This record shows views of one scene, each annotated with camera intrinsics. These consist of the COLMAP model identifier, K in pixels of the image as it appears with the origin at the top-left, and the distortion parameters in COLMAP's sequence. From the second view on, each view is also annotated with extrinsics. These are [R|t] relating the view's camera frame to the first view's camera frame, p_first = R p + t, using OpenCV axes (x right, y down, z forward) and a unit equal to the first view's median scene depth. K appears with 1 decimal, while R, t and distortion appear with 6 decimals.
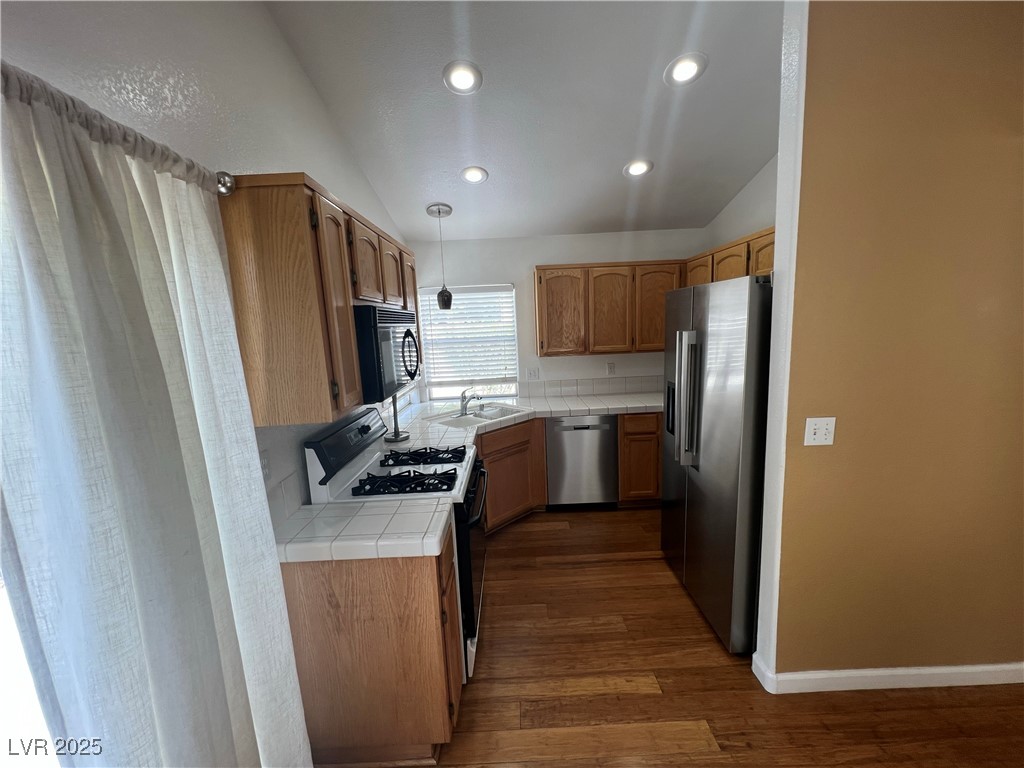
lens RADIAL K [[412.3, 0, 513.7], [0, 412.3, 386.9], [0, 0, 1]] dist [0.000718, -0.000081]
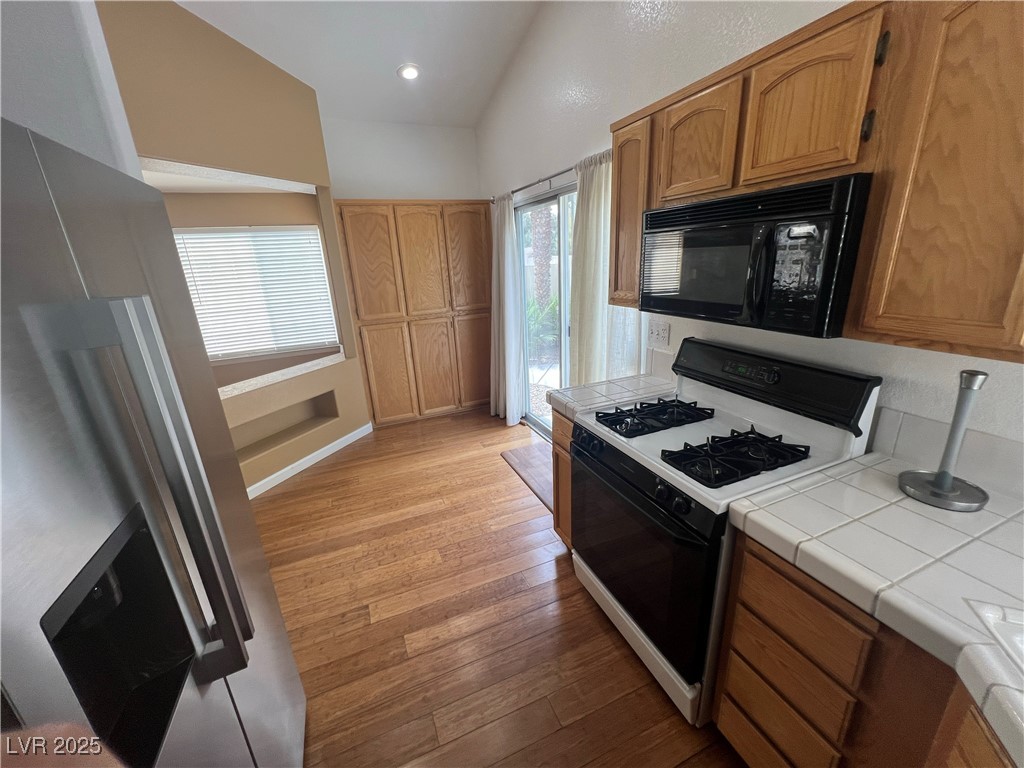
lens RADIAL K [[412.3, 0, 512.2], [0, 412.3, 389.2], [0, 0, 1]] dist [0.000718, -0.000081]
pose [[-0.921773, 0.201080, -0.331513, 0.248819], [0.031264, 0.890773, 0.453371, -0.186669], [0.386466, 0.407541, -0.827378, 1.281027]]
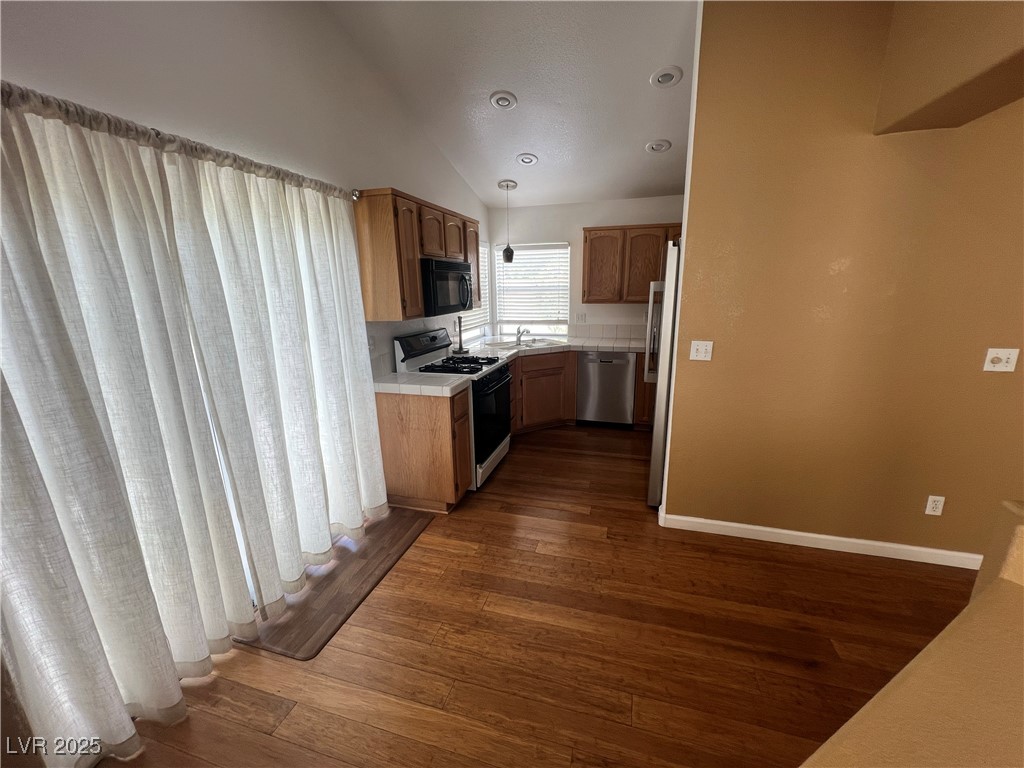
lens RADIAL K [[412.3, 0, 513.4], [0, 412.3, 388.7], [0, 0, 1]] dist [0.000718, -0.000081]
pose [[0.956854, 0.099665, -0.272940, 0.350917], [-0.070263, 0.990822, 0.115478, 0.081131], [0.281944, -0.091318, 0.955075, -0.409389]]
